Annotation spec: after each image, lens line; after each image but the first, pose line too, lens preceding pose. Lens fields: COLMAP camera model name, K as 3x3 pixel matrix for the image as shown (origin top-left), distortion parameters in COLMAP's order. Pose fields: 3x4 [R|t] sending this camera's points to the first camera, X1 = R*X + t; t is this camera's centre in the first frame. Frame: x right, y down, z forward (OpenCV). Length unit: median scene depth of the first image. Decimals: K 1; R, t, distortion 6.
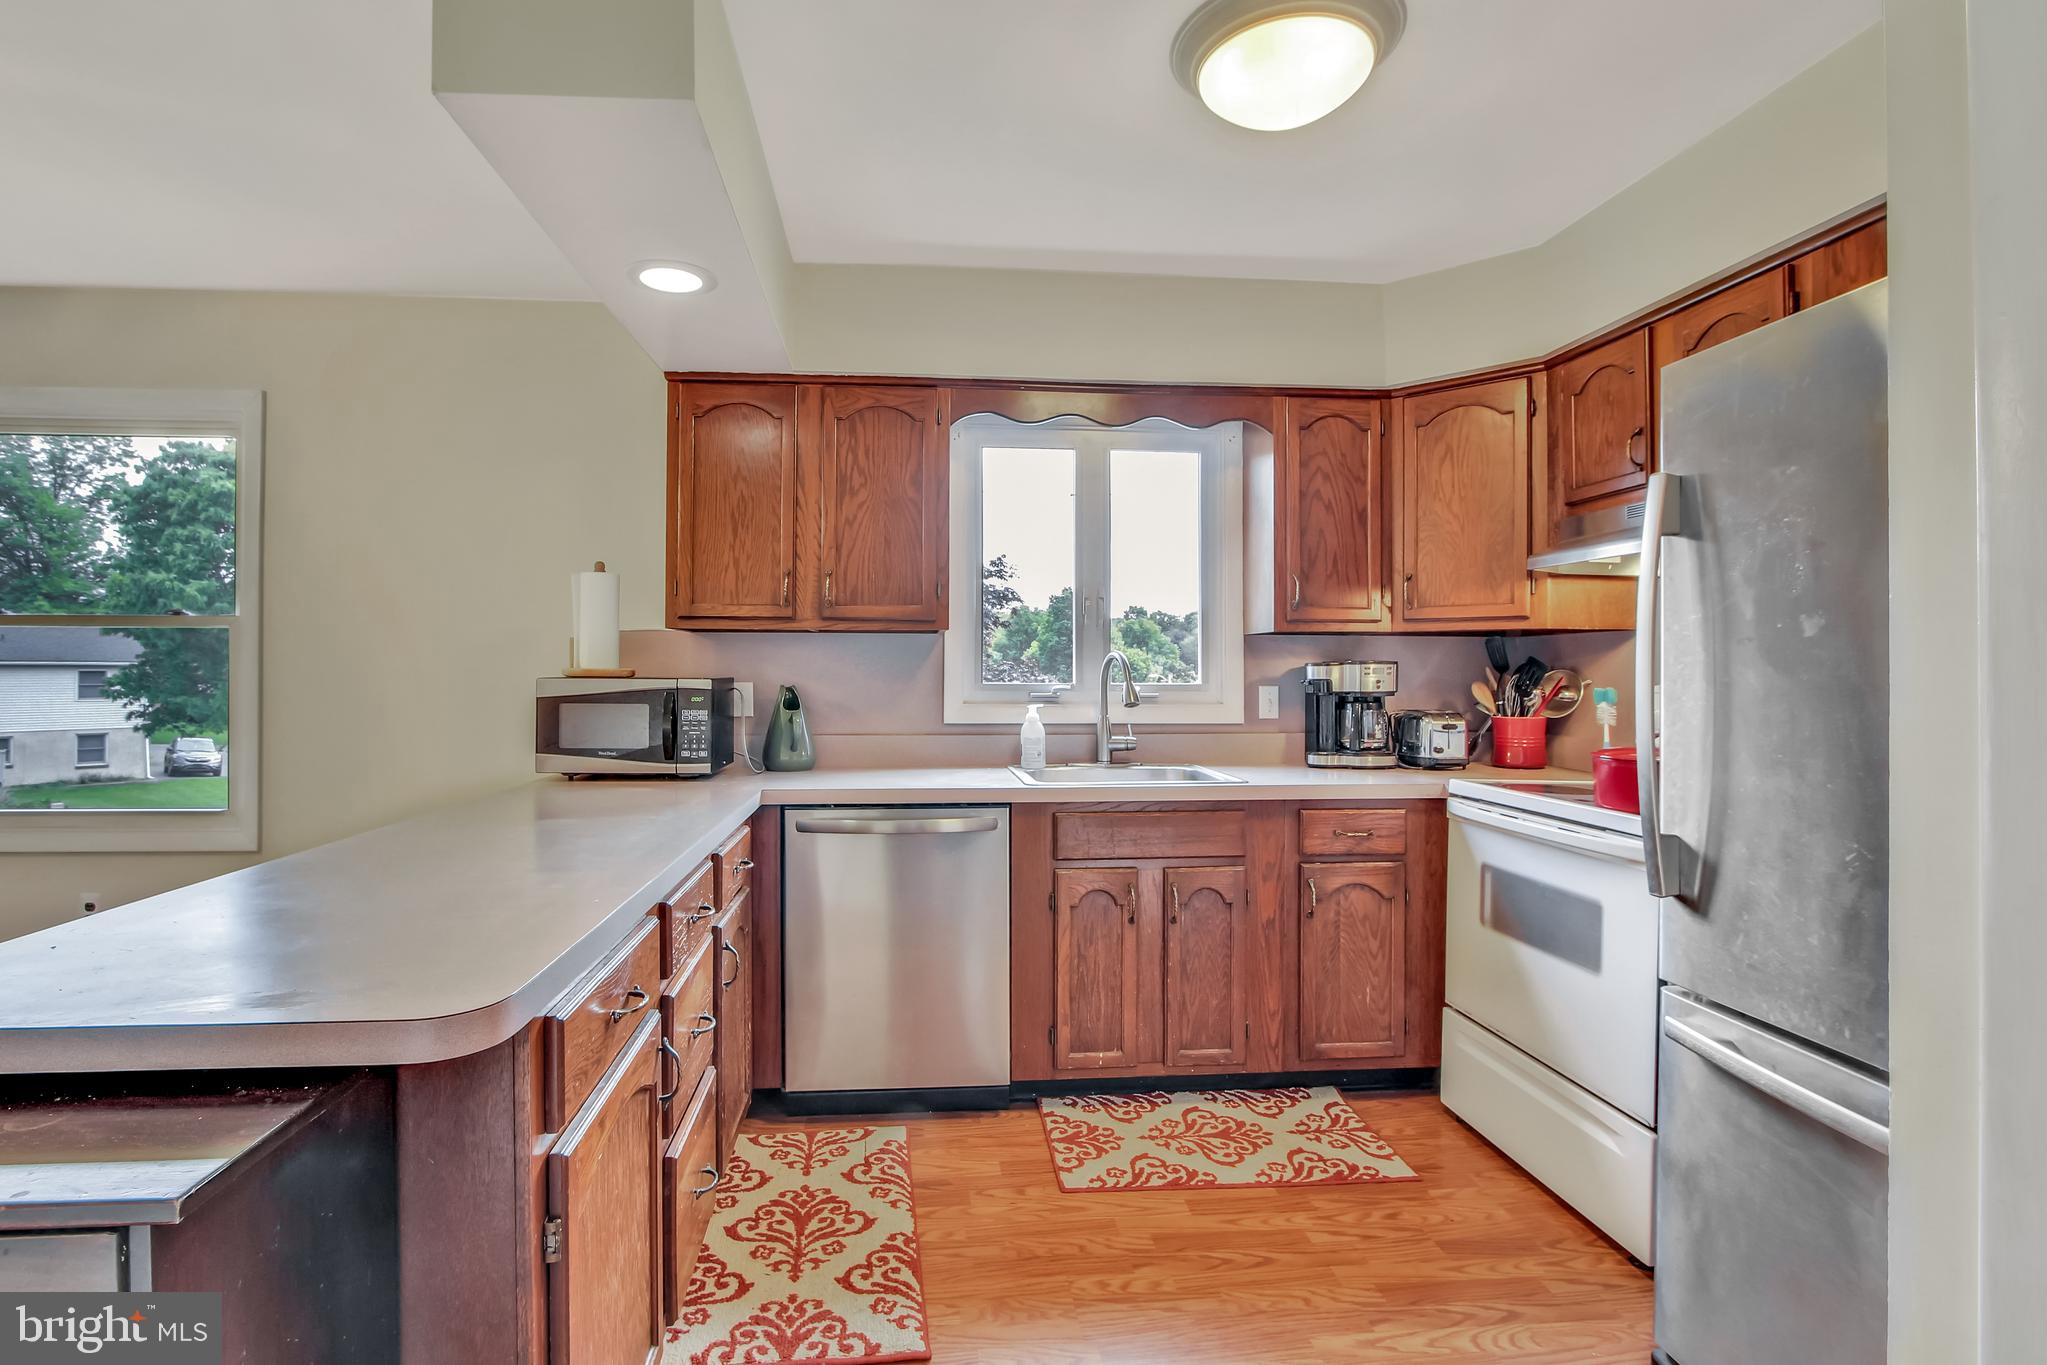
lens RADIAL K [[995.7, 0, 988.3], [0, 995.7, 658.0], [0, 0, 1]] dist [-0.017861, 0.002280]
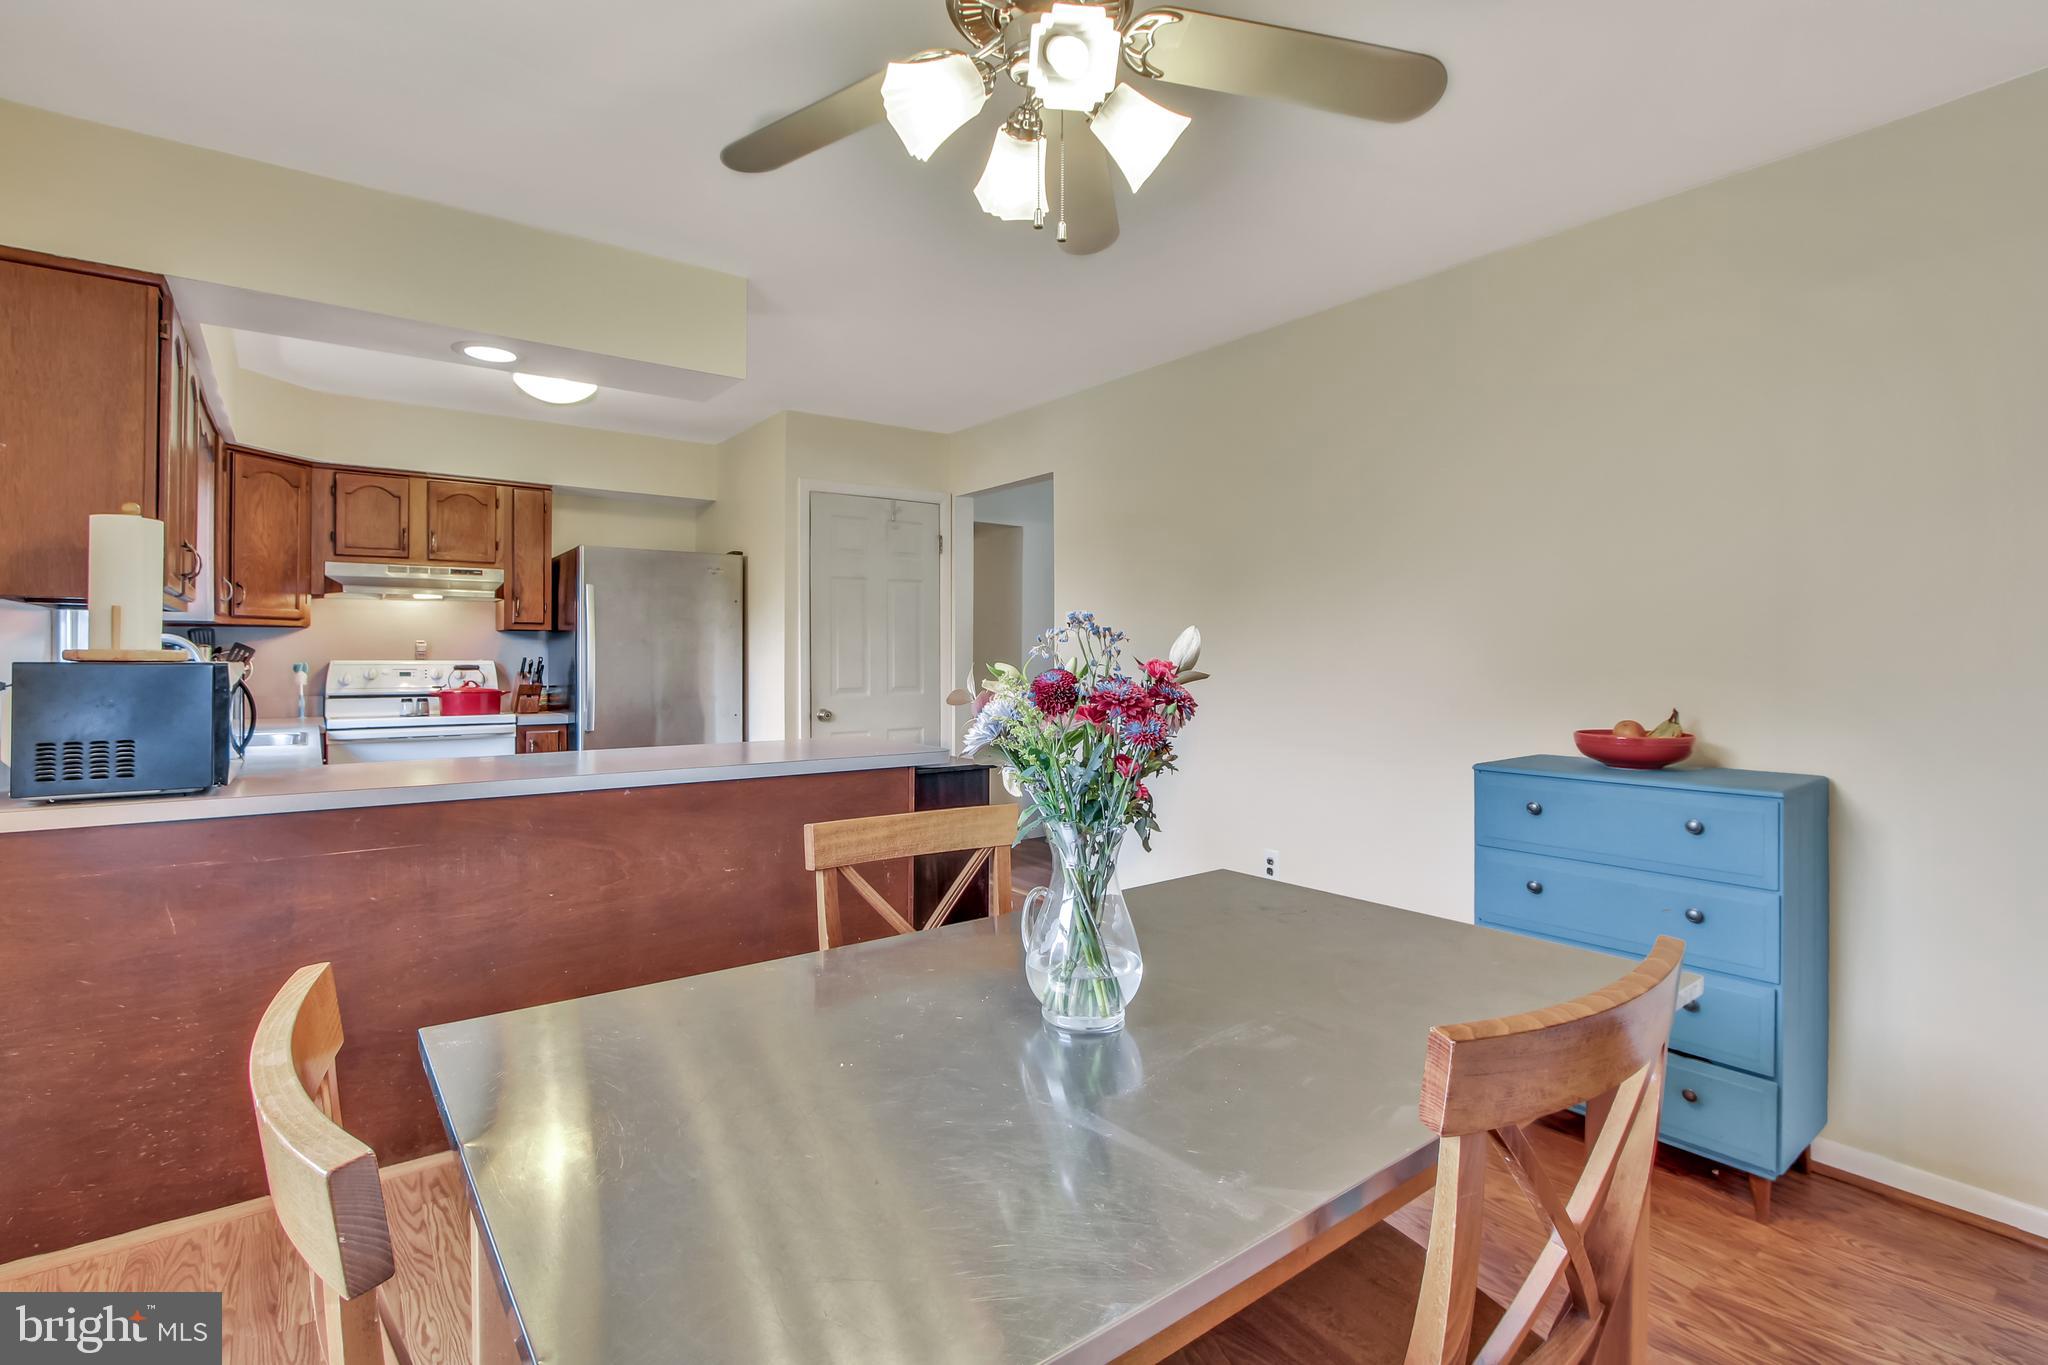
lens RADIAL K [[933.8, 0, 983.1], [0, 933.8, 652.1], [0, 0, 1]] dist [-0.015805, 0.000208]
pose [[-0.470629, -0.002499, 0.882328, -1.212624], [-0.013532, 0.999899, -0.004386, 0.004482], [-0.882227, -0.014004, -0.470615, 0.697736]]
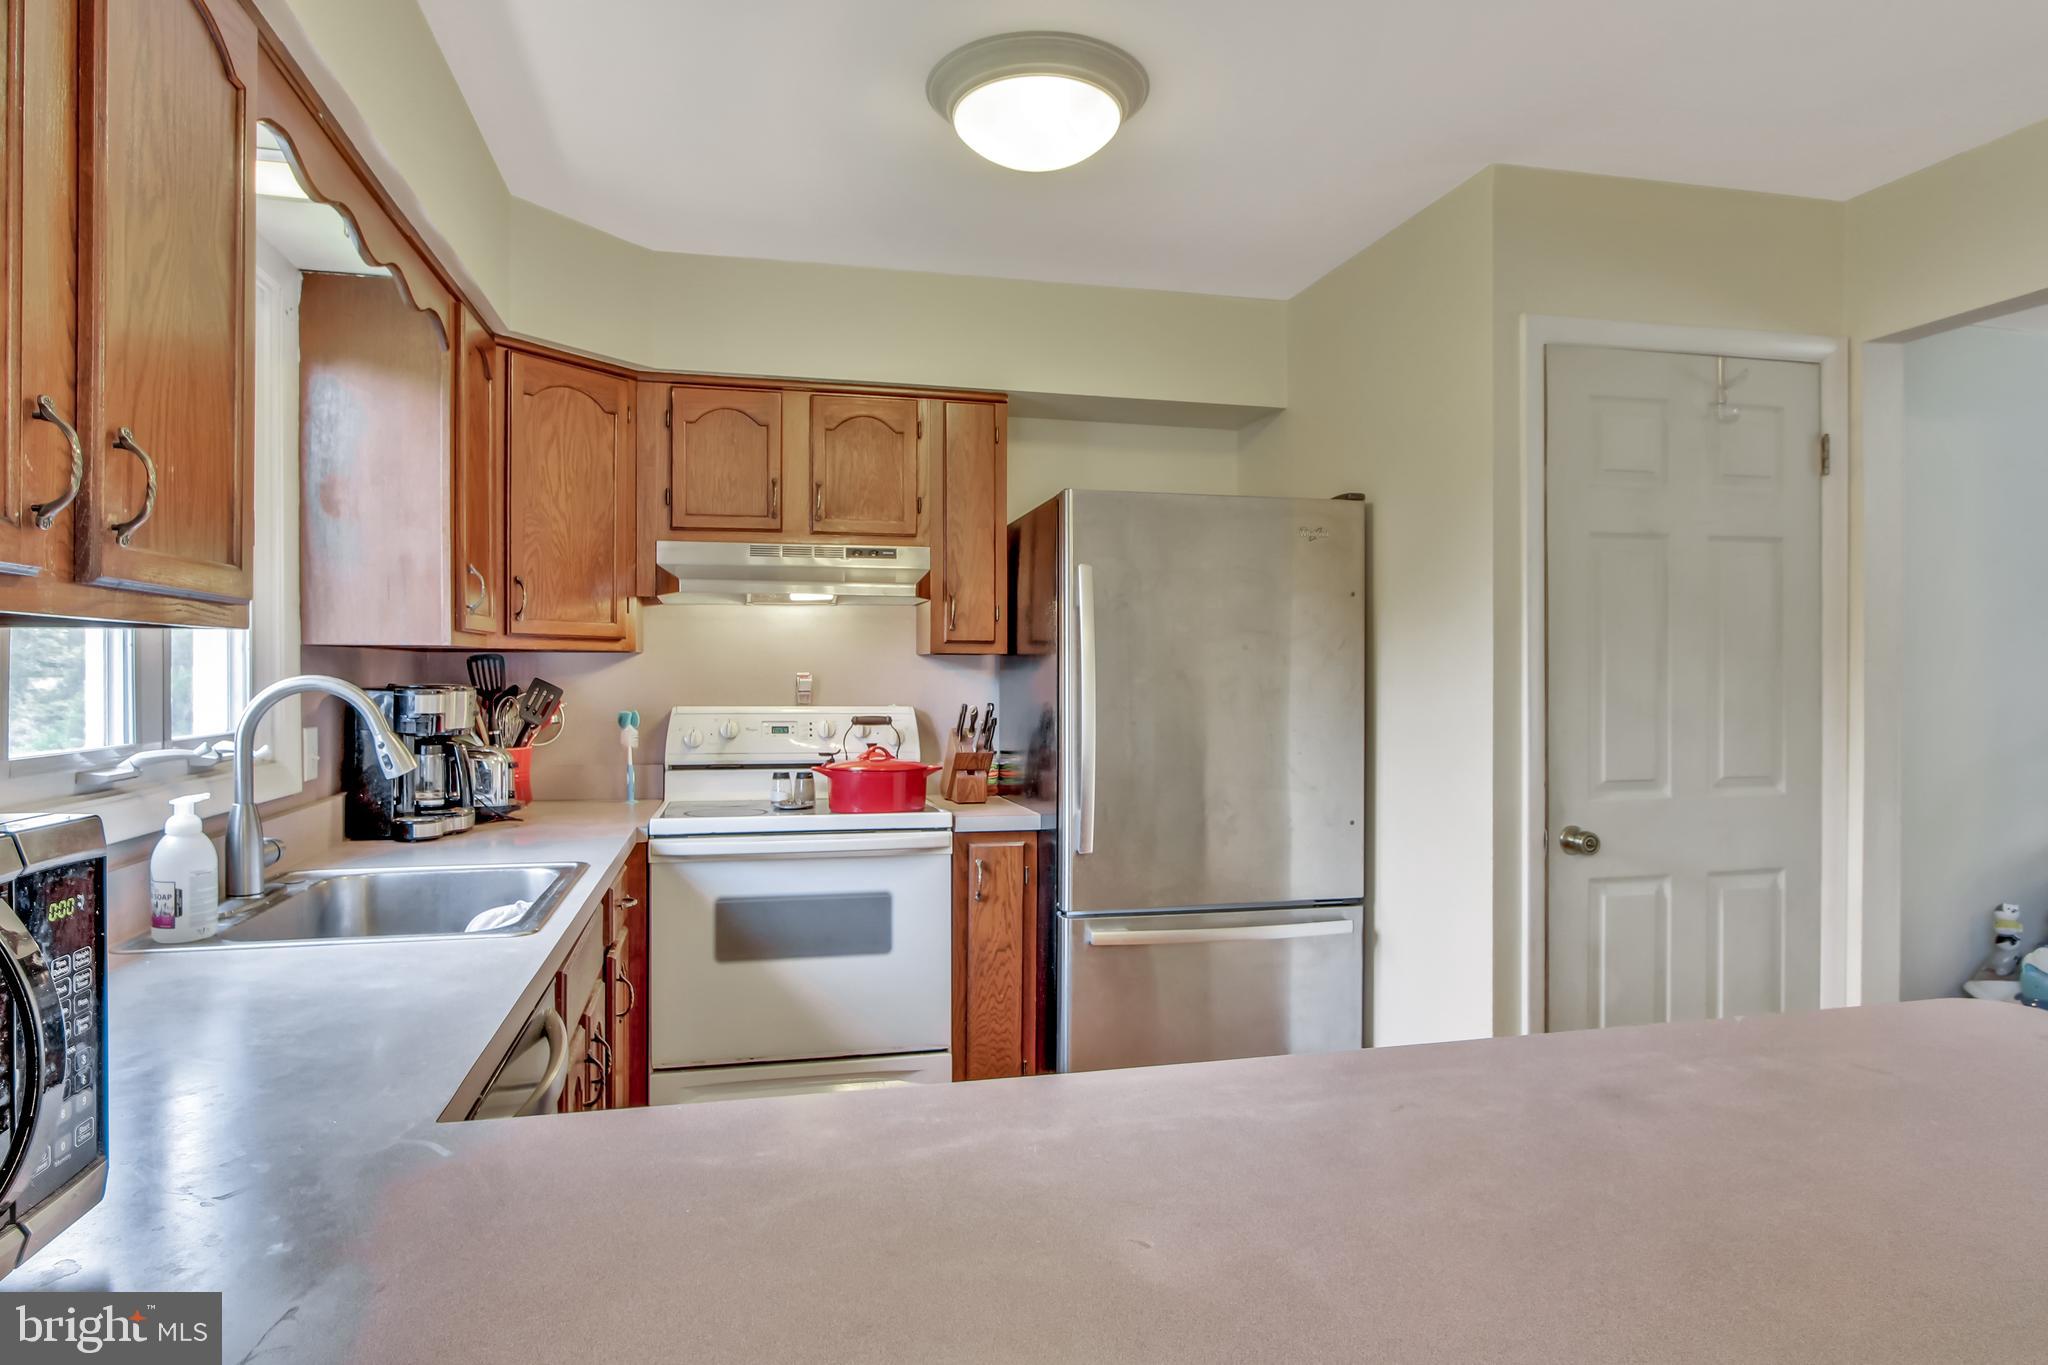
lens RADIAL K [[1125.6, 0, 1023.7], [0, 1125.6, 674.7], [0, 0, 1]] dist [-0.015556, 0.001004]
pose [[-0.110283, -0.007151, 0.993875, -0.521072], [-0.013810, 0.999889, 0.005662, -0.016684], [-0.993804, -0.013101, -0.110369, 0.702883]]
